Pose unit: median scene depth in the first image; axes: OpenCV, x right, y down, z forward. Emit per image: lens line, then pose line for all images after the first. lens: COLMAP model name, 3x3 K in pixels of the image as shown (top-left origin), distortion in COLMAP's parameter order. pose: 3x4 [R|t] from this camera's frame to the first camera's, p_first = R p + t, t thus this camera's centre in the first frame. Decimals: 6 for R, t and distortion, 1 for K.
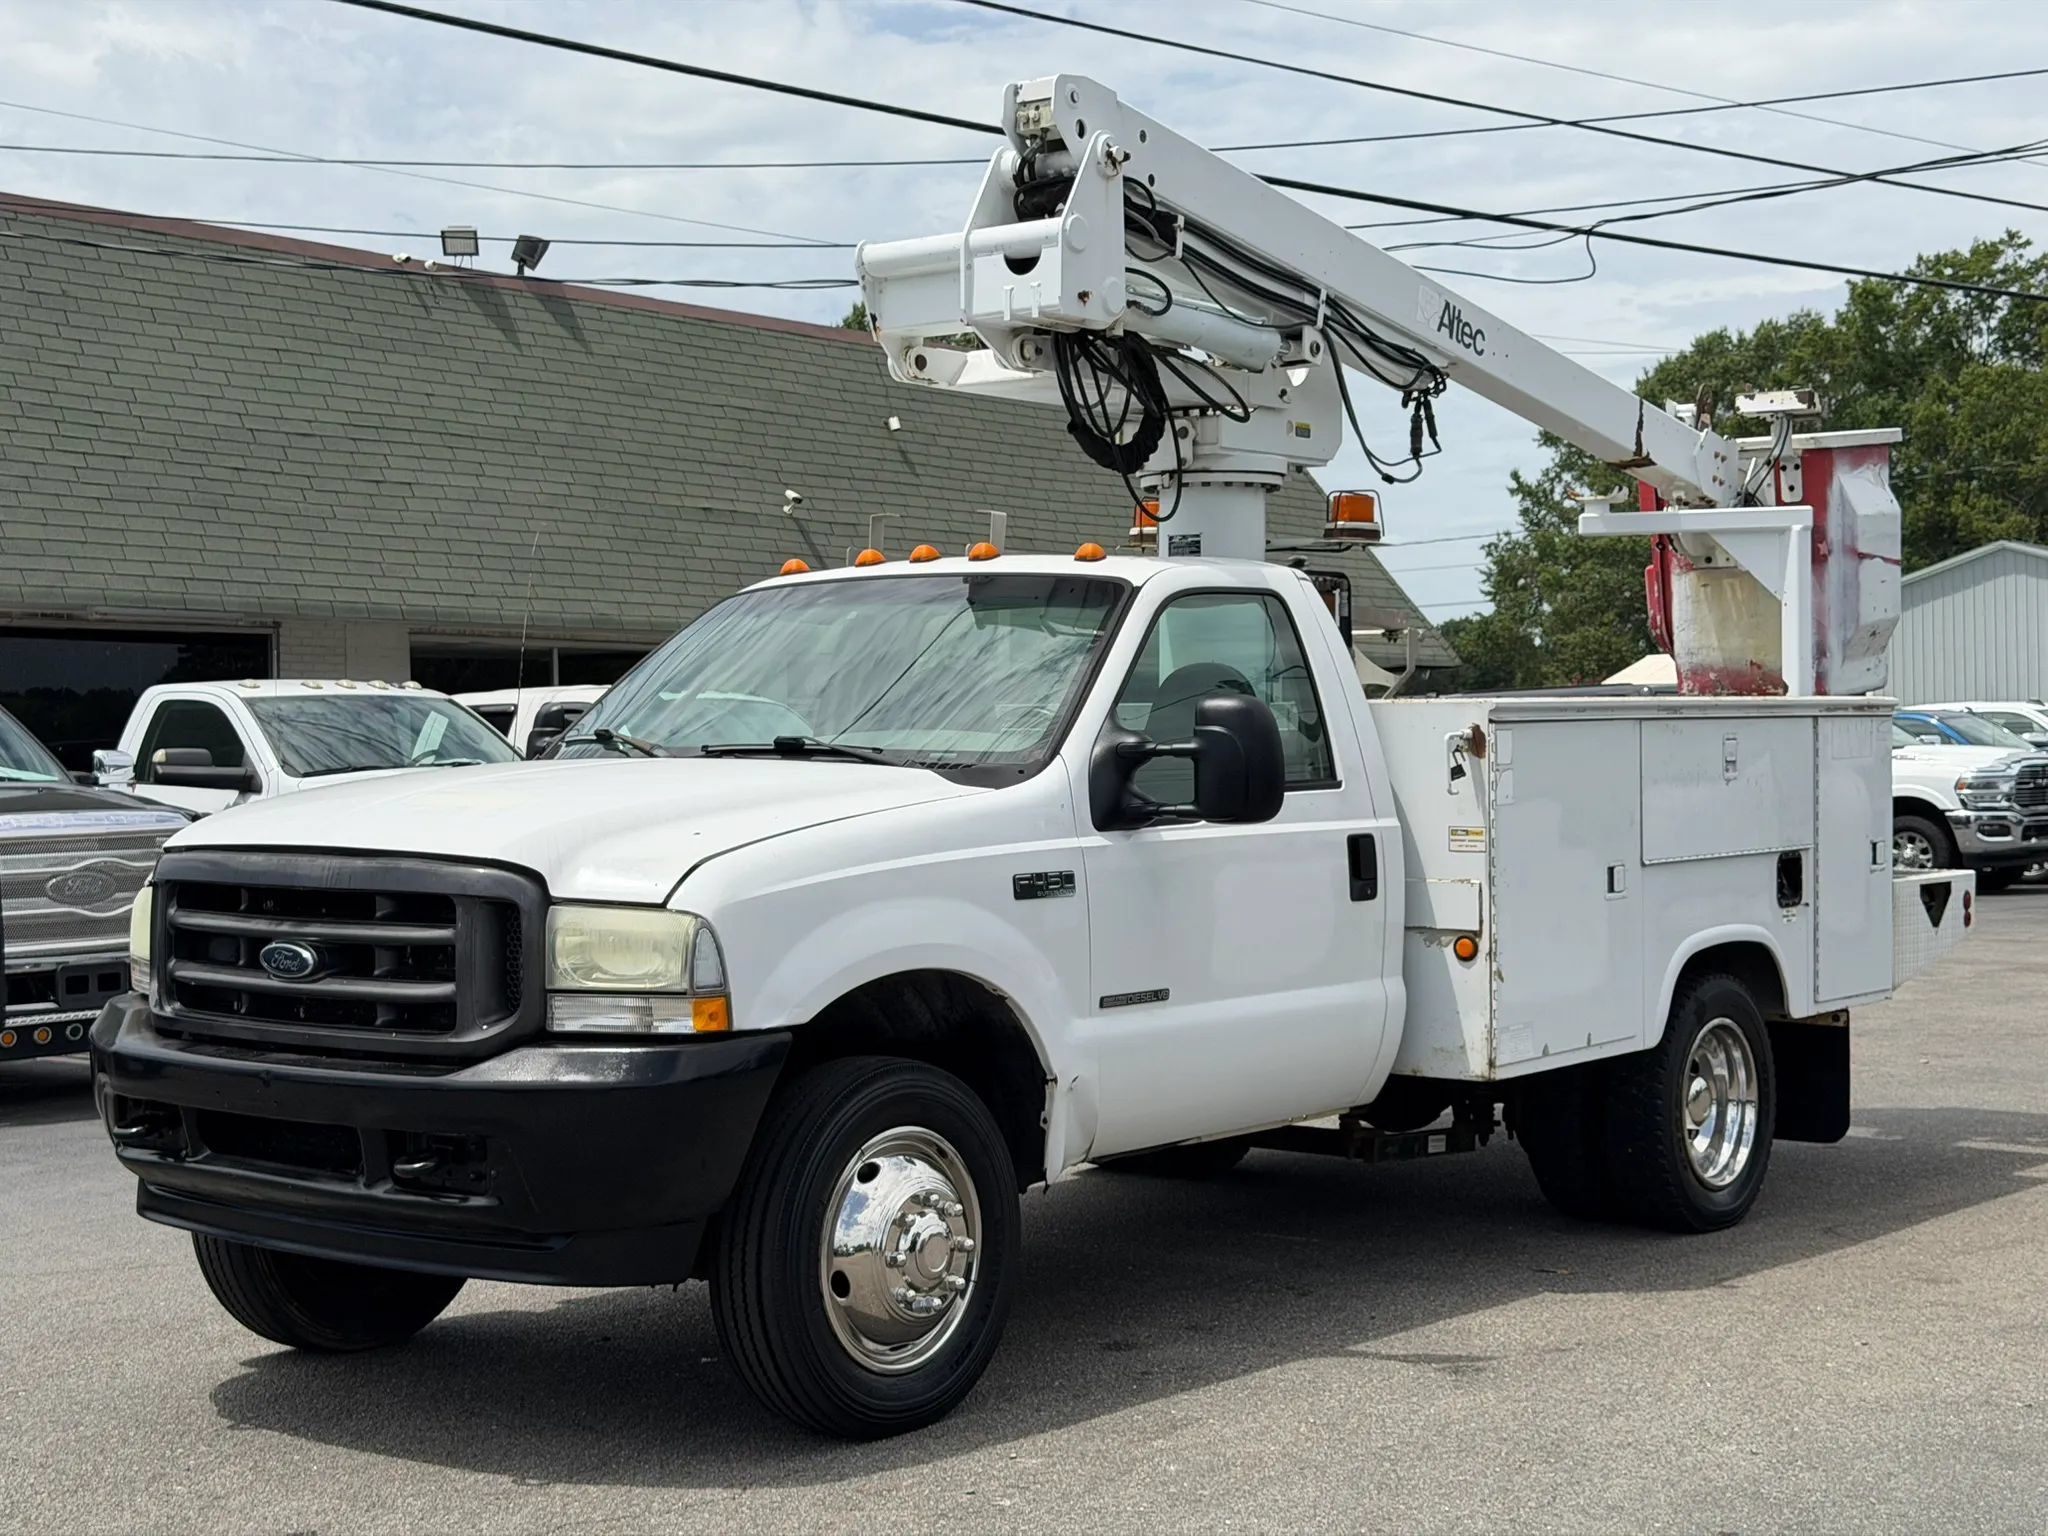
lens RADIAL K [[2886.3, 0, 1029.6], [0, 2886.3, 771.9], [0, 0, 1]] dist [0.129441, -0.030304]
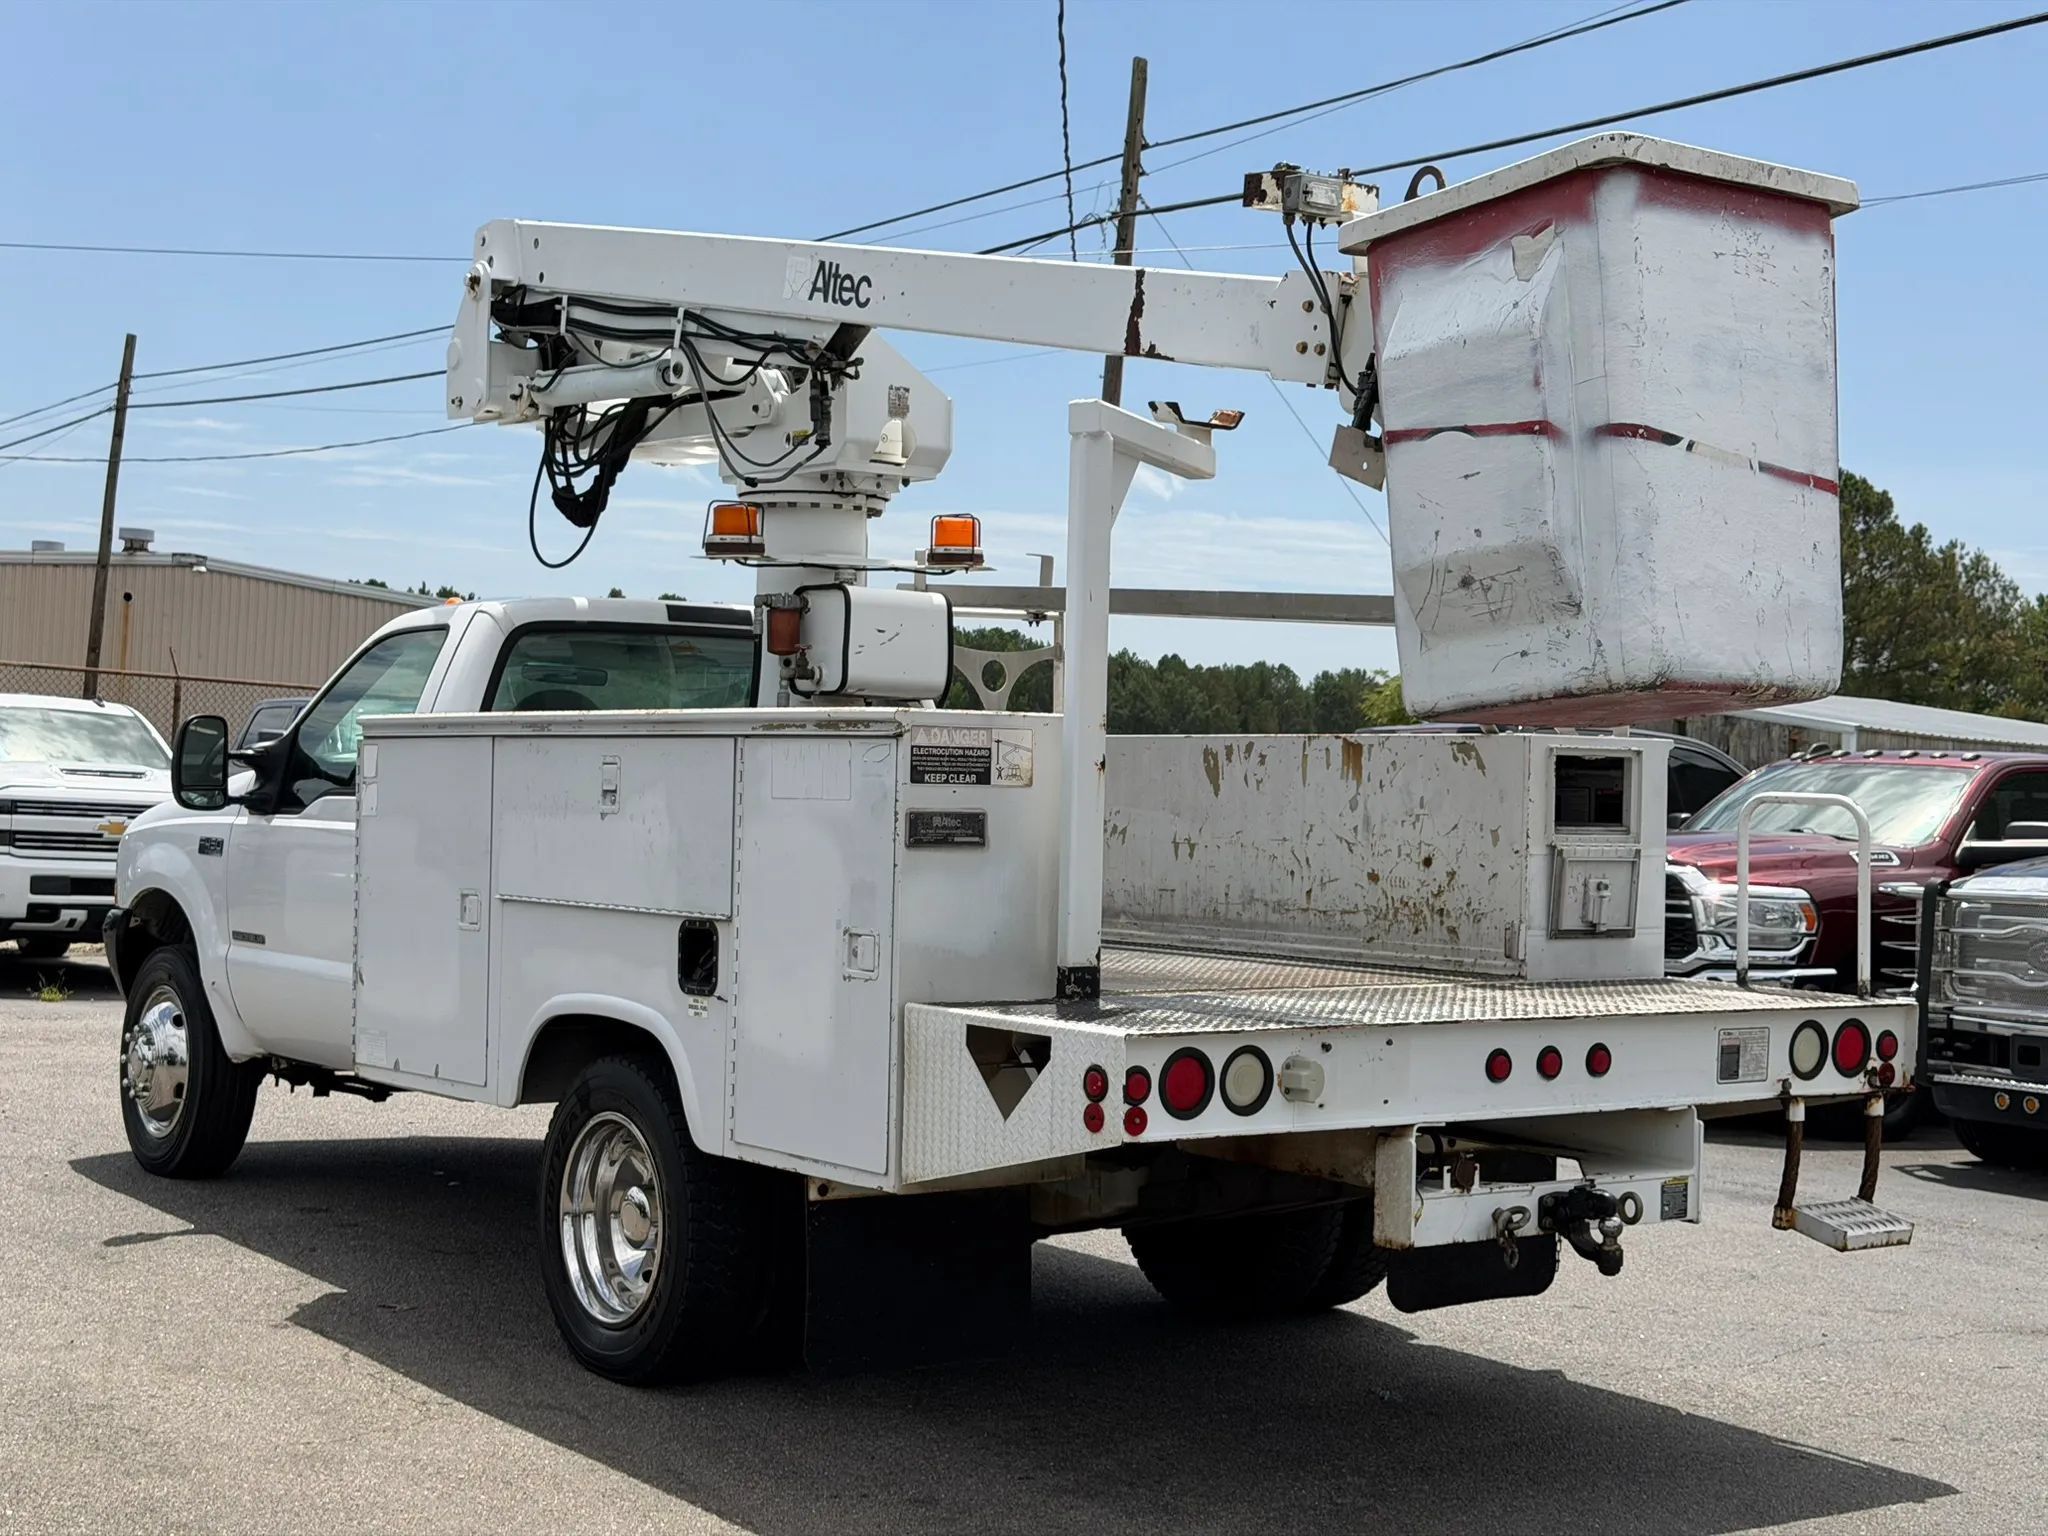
lens RADIAL K [[2868.7, 0, 1027.4], [0, 2868.7, 773.6], [0, 0, 1]] dist [0.137382, -0.064592]
pose [[-0.256717, -0.003332, -0.966481, 0.978785], [-0.040973, 0.999133, 0.007439, -0.019011], [0.965618, 0.041509, -0.256631, 1.315582]]
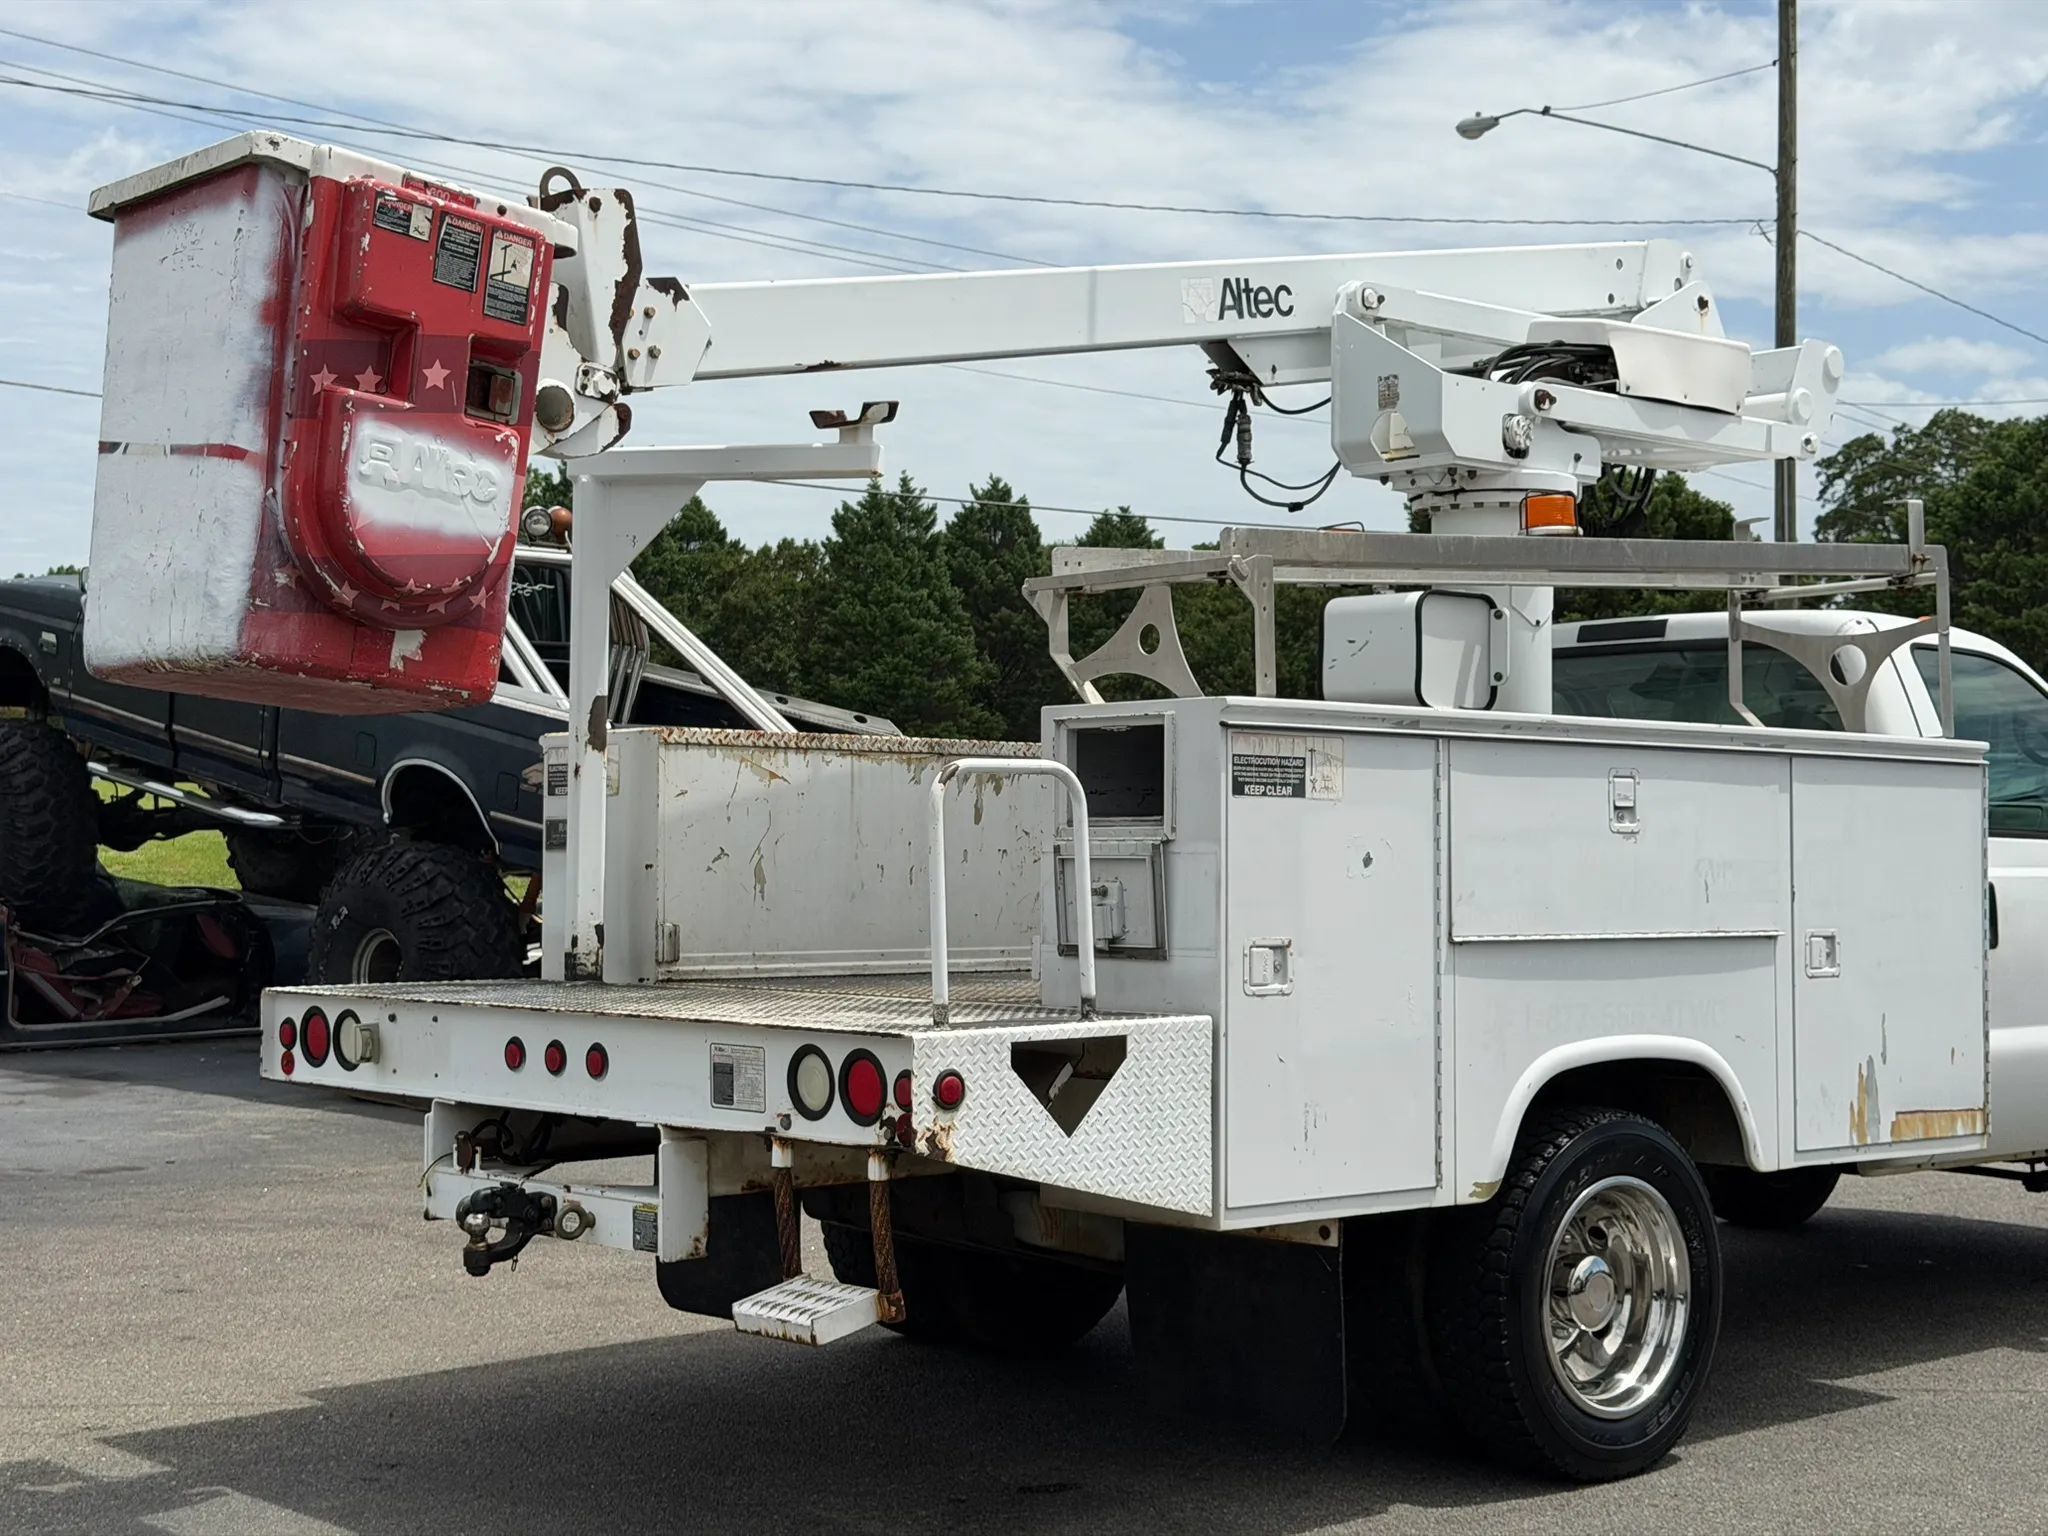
lens RADIAL K [[2882.9, 0, 1024.0], [0, 2882.9, 768.0], [0, 0, 1]] dist [0.137964, -0.080391]
pose [[-0.984967, 0.007367, 0.172587, 0.051227], [0.004953, 0.999884, -0.014411, -0.005944], [-0.172673, -0.013339, -0.984889, 1.902037]]
